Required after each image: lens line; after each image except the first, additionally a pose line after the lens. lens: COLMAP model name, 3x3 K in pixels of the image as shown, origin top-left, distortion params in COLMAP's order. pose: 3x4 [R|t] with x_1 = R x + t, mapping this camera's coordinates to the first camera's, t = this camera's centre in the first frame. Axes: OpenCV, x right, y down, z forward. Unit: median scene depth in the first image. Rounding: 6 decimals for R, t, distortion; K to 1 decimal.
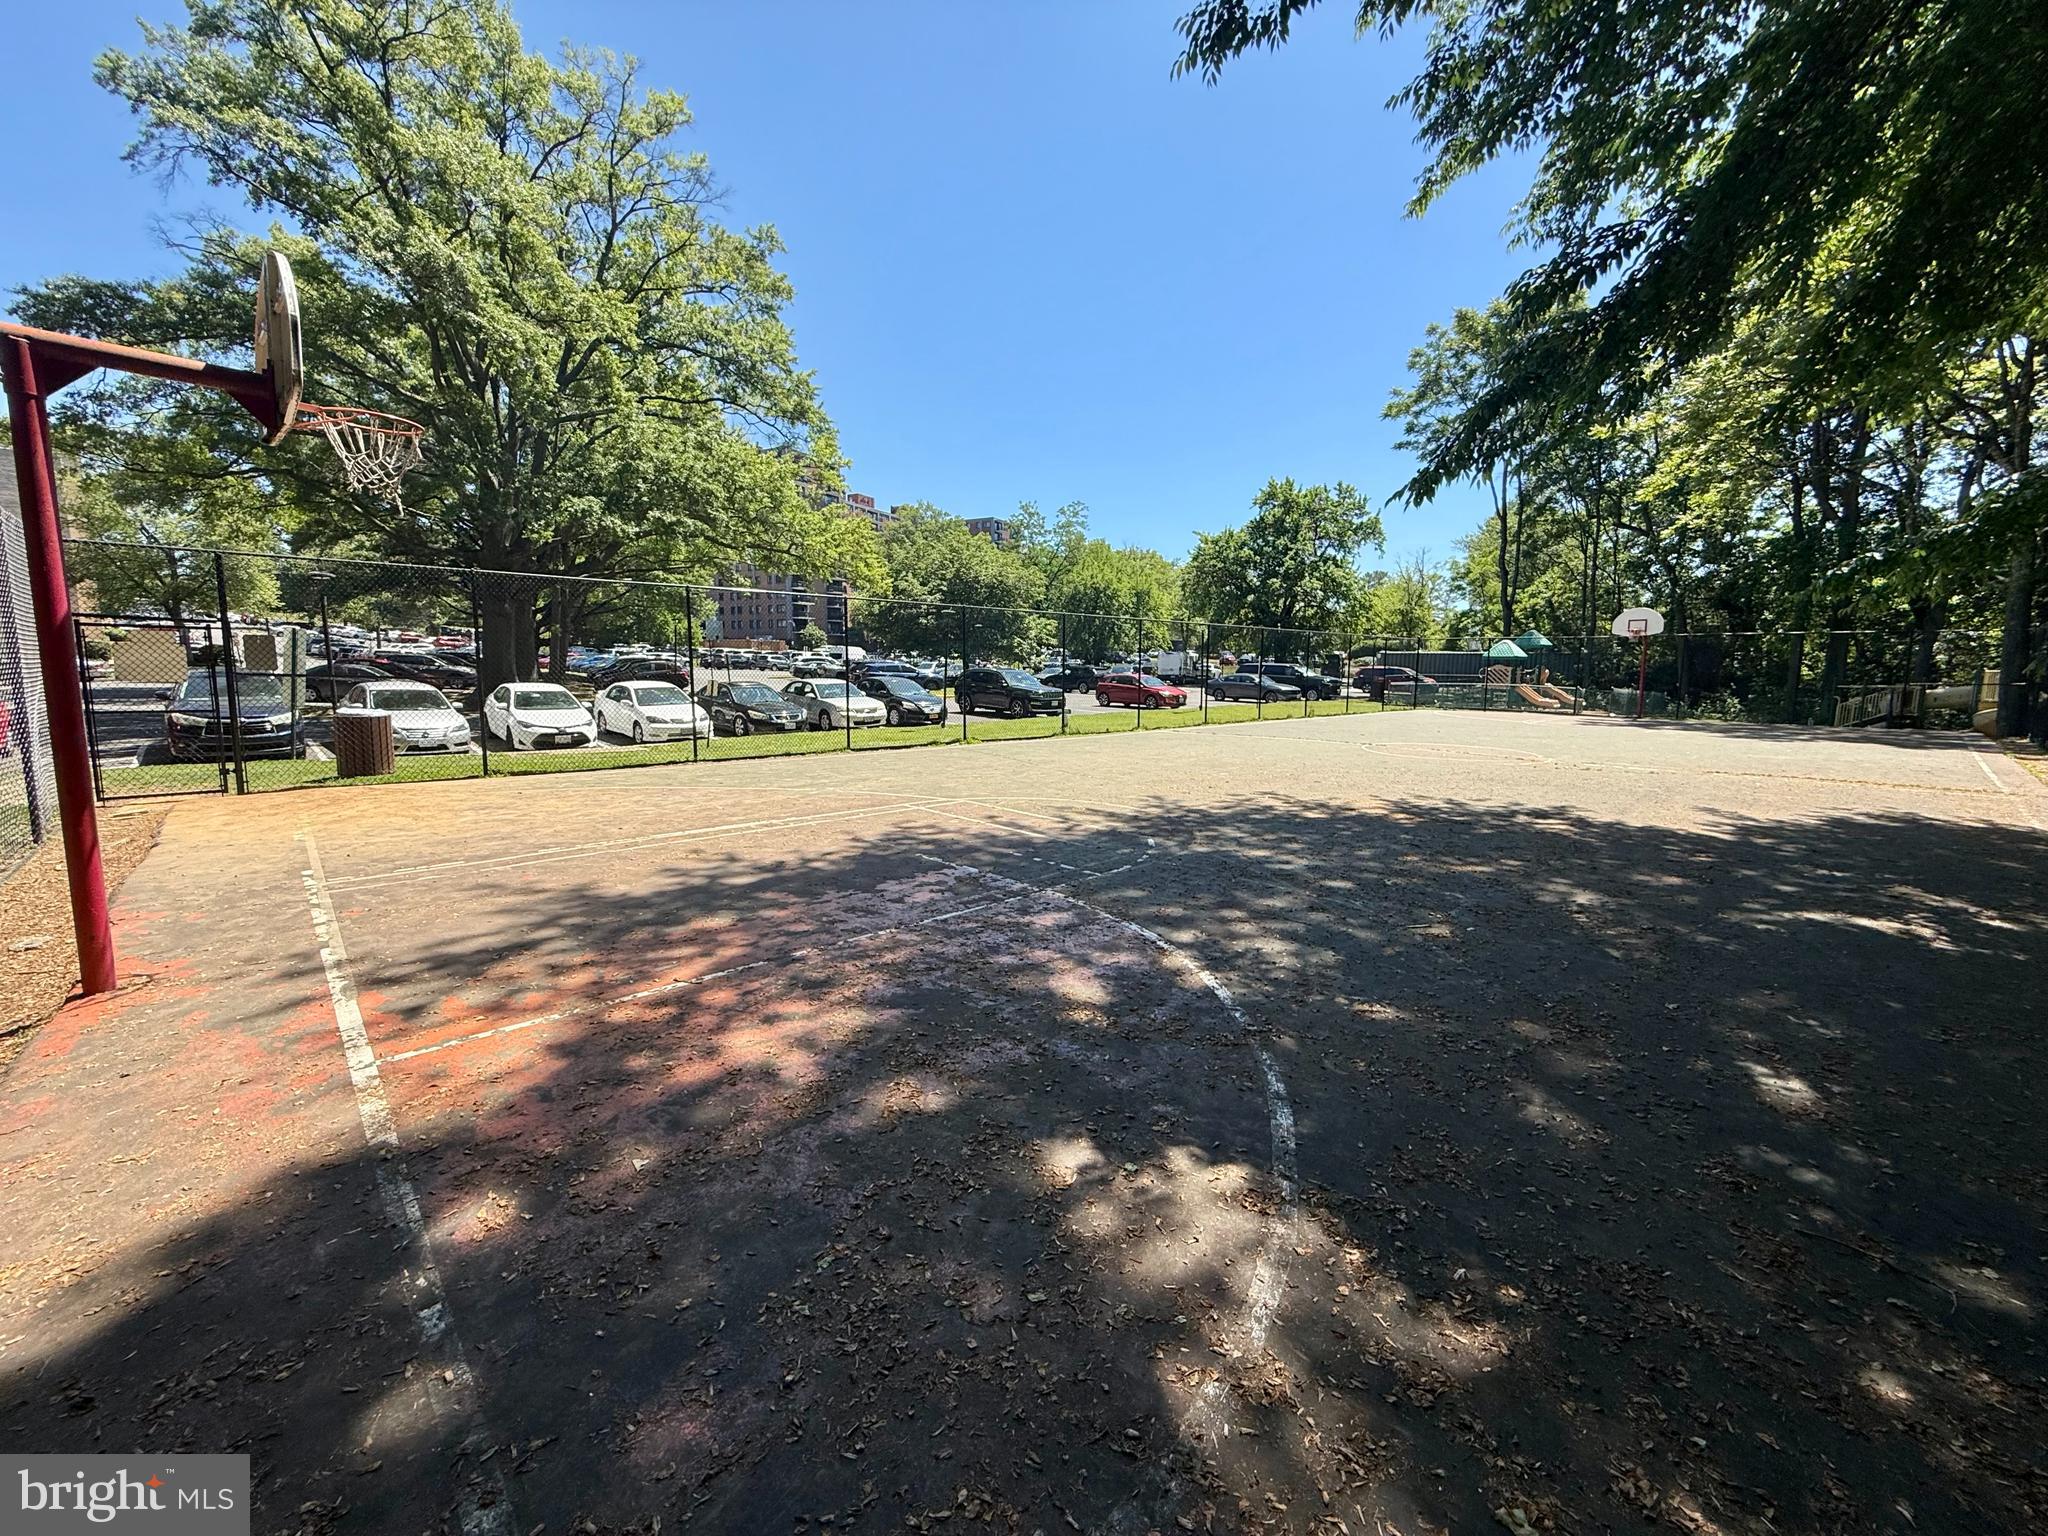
lens RADIAL K [[828.8, 0, 1015.8], [0, 828.8, 763.1], [0, 0, 1]] dist [0.002666, -0.000089]
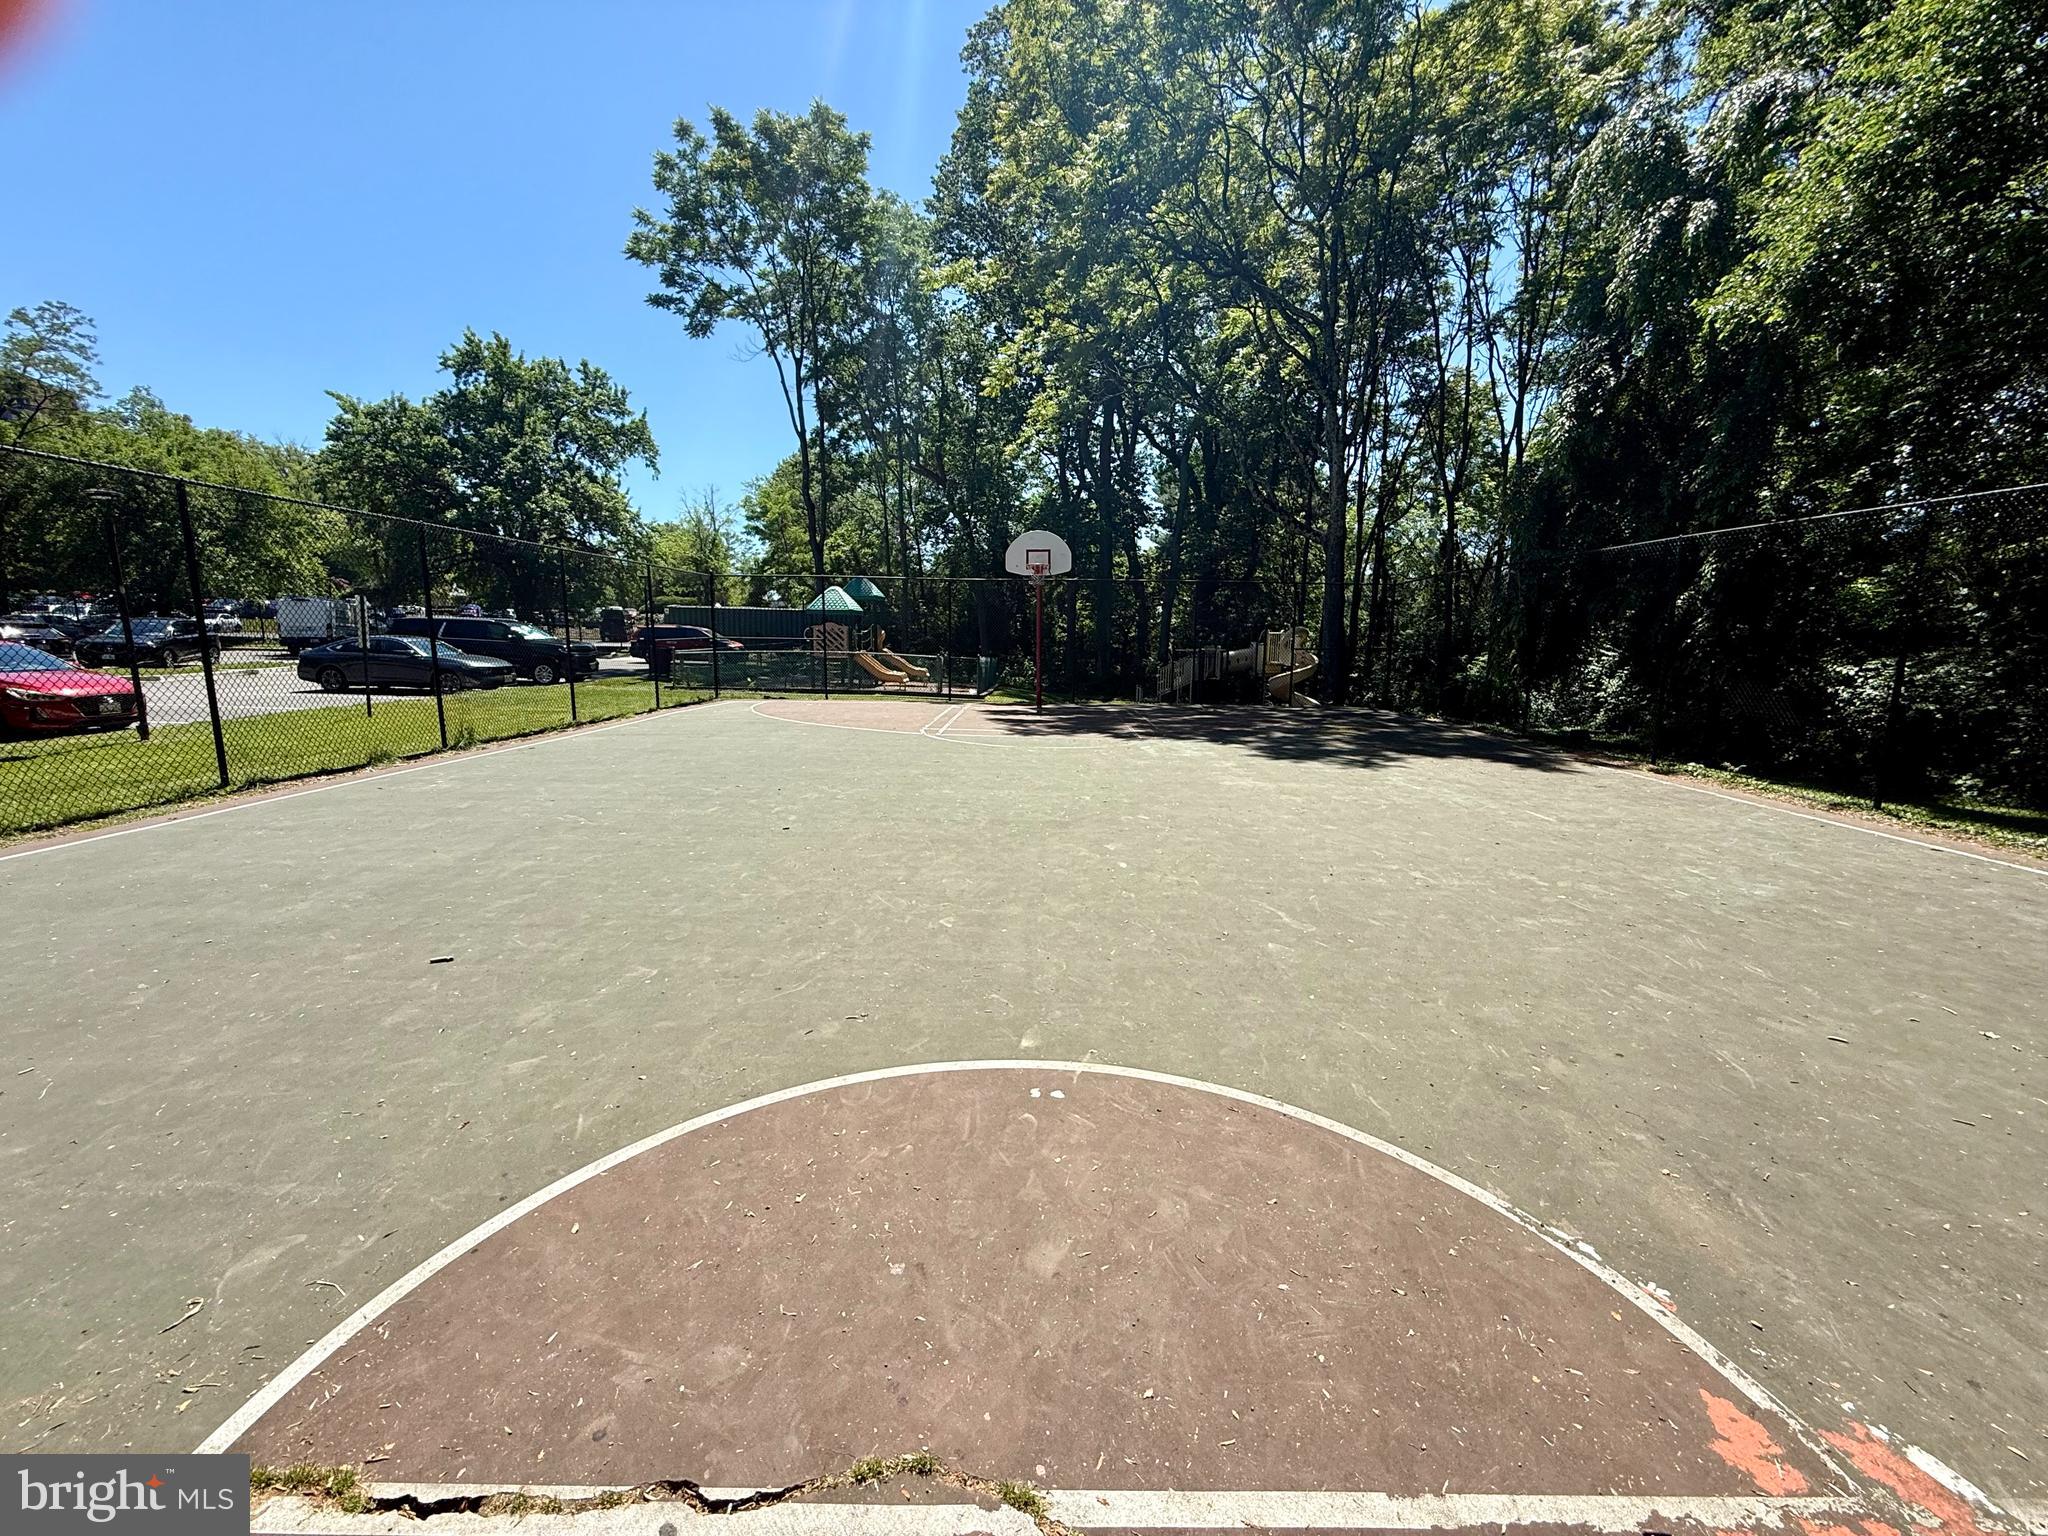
lens RADIAL K [[828.8, 0, 1018.1], [0, 828.8, 767.9], [0, 0, 1]] dist [0.002666, -0.000089]
pose [[0.706237, -0.113389, 0.698837, 0.125310], [0.077329, 0.993540, 0.083058, -0.027302], [-0.703740, -0.004618, 0.710442, 0.250959]]
